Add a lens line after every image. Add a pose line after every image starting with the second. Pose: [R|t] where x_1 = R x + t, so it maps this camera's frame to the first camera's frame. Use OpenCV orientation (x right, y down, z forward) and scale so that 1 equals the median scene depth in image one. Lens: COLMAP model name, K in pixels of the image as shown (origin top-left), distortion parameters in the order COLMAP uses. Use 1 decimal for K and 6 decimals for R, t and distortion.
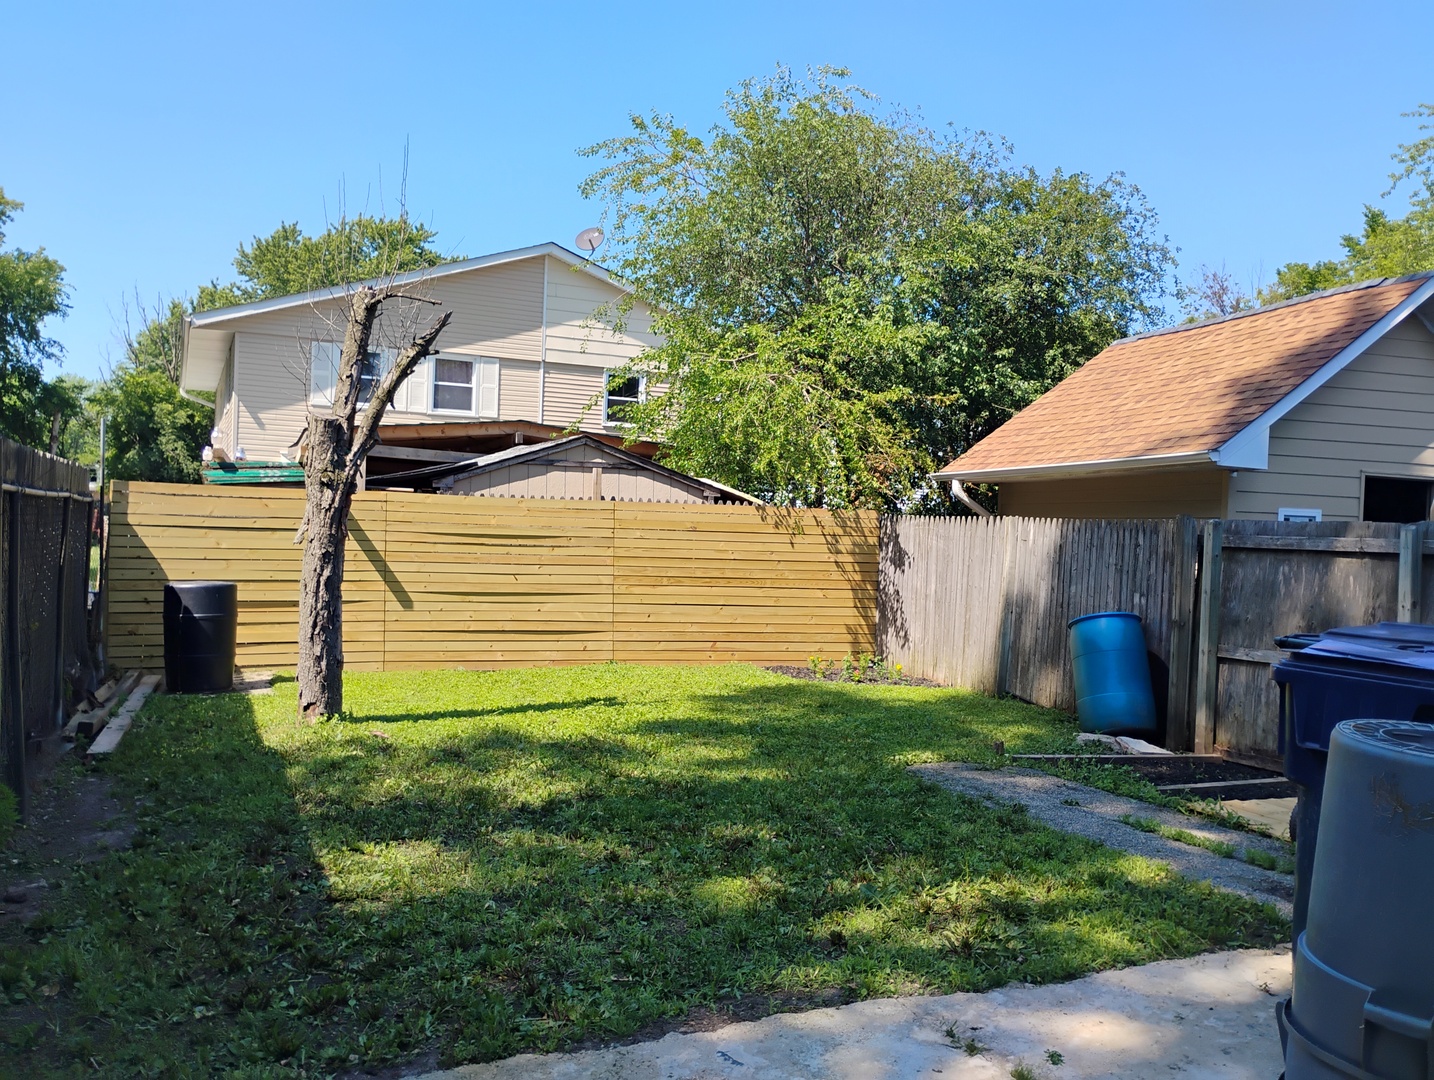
lens RADIAL K [[1189.9, 0, 717.0], [0, 1189.9, 539.4], [0, 0, 1]] dist [0.057098, -0.003614]
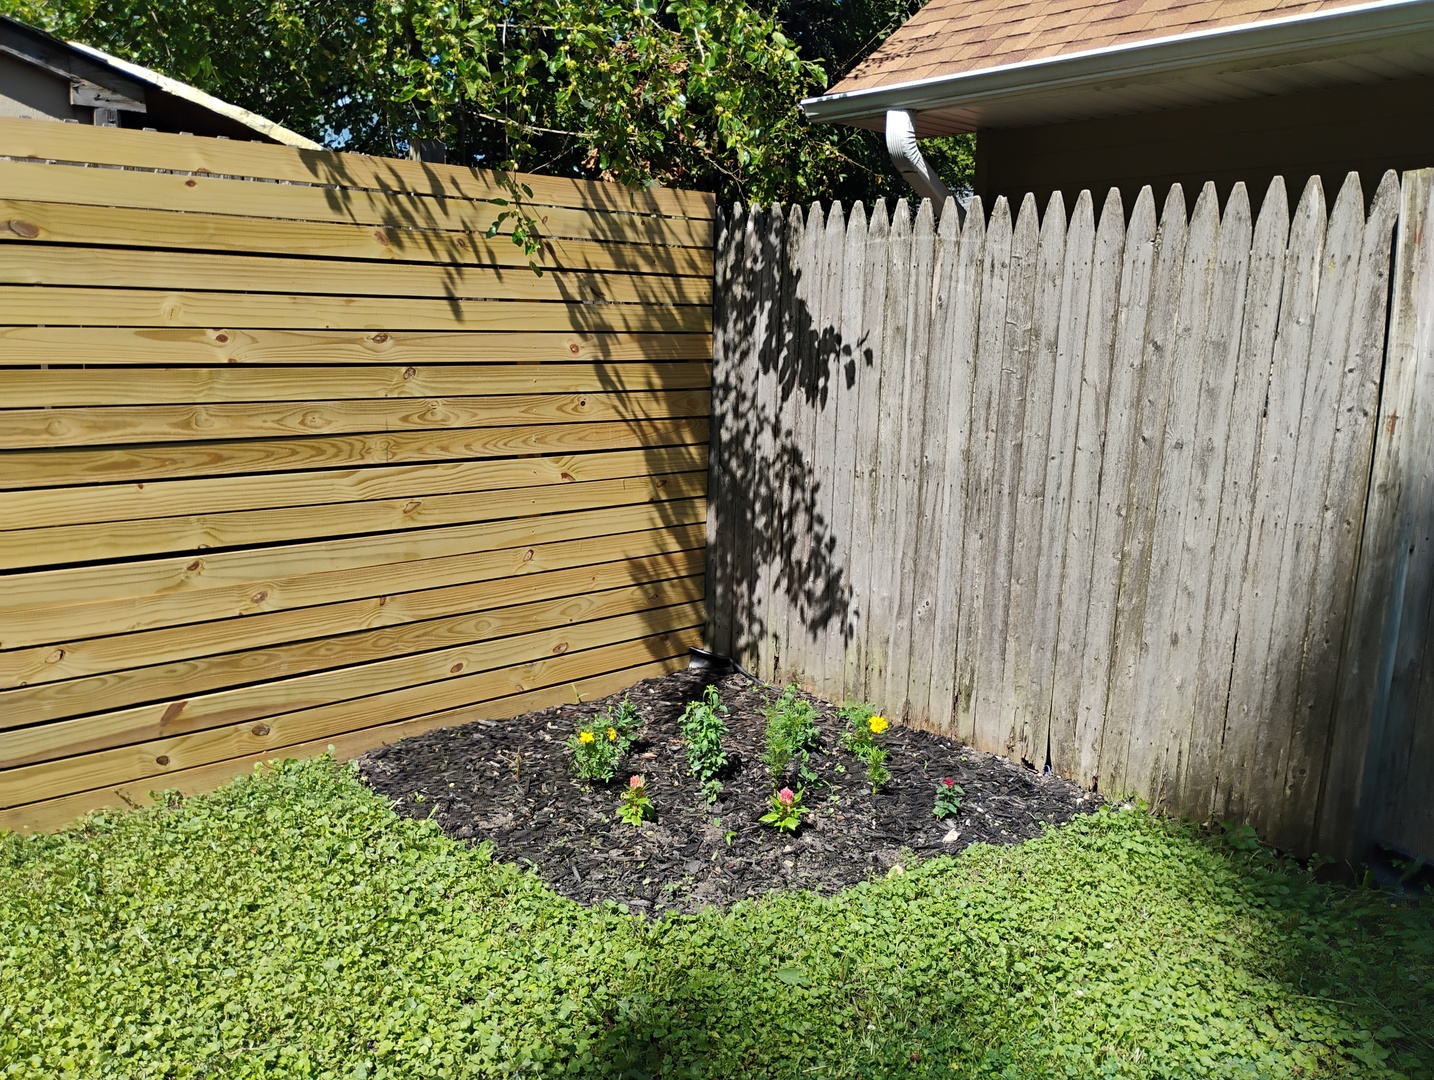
lens RADIAL K [[1189.9, 0, 708.4], [0, 1189.9, 550.3], [0, 0, 1]] dist [0.057098, -0.003614]
pose [[0.925815, -0.083648, 0.368605, 0.010321], [0.013469, 0.981886, 0.188992, 0.008798], [-0.377737, -0.170006, 0.910172, 0.707391]]
